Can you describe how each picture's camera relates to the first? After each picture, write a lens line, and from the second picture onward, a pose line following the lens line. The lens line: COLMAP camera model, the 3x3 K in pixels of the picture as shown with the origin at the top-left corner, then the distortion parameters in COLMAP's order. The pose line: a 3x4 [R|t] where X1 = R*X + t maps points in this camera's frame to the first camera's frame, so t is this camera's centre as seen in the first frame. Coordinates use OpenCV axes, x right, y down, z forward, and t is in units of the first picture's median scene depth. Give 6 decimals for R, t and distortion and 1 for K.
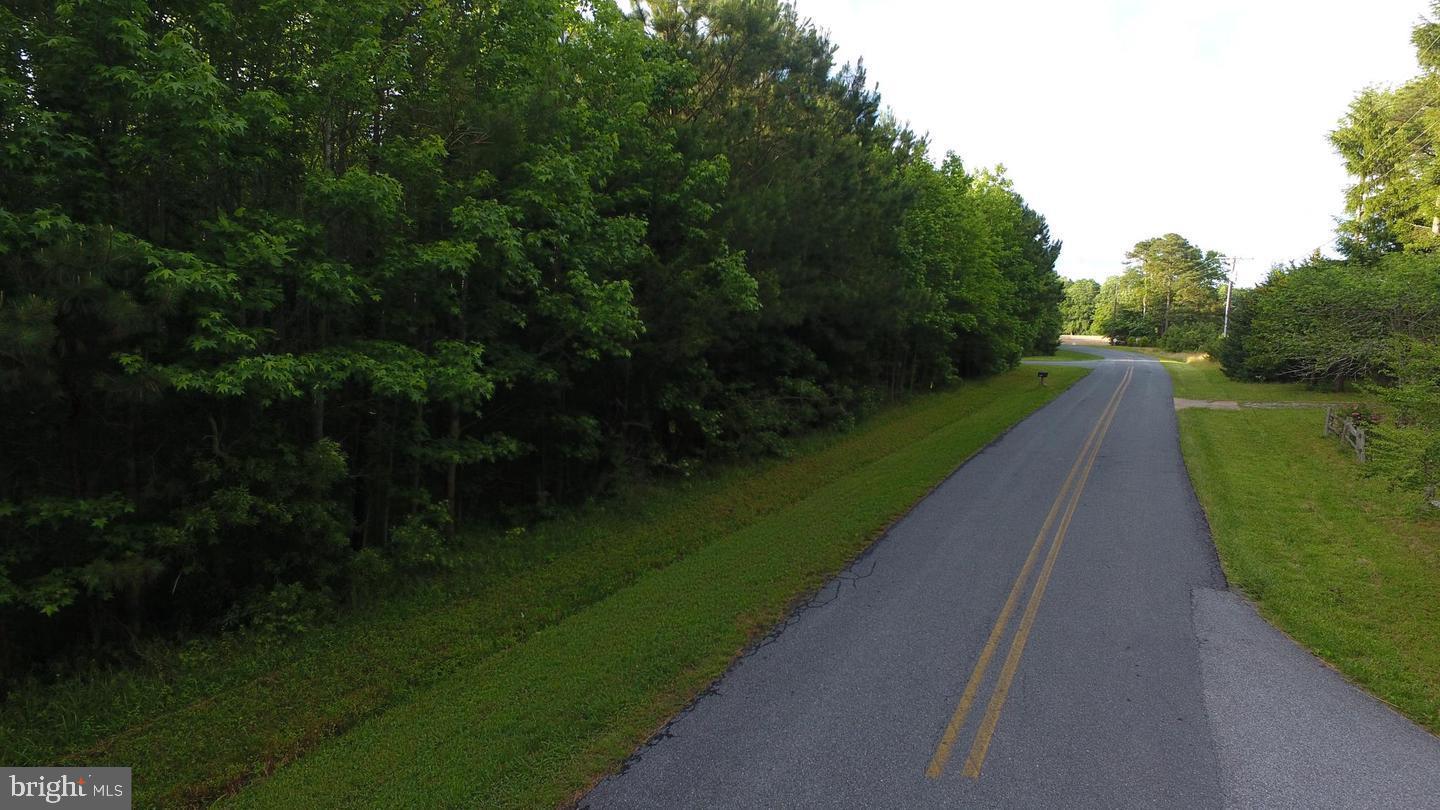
lens RADIAL K [[856.8, 0, 749.5], [0, 856.8, 408.2], [0, 0, 1]] dist [-0.005303, -0.000491]
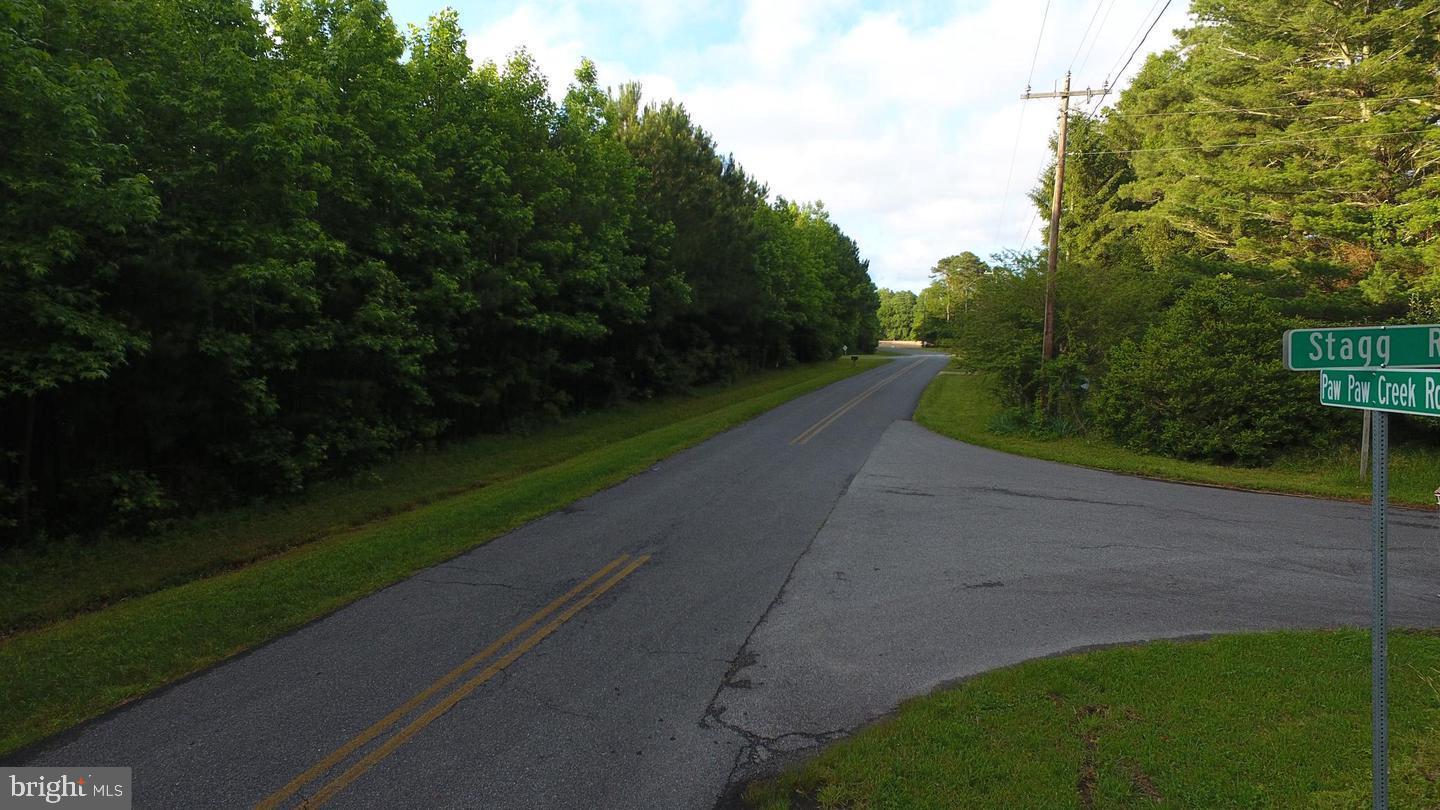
lens RADIAL K [[856.8, 0, 749.5], [0, 856.8, 408.2], [0, 0, 1]] dist [-0.005303, -0.000491]
pose [[0.982310, -0.028454, 0.185086, -0.093094], [0.031272, 0.999435, -0.012322, 0.060352], [-0.184631, 0.017892, 0.982645, -0.368143]]
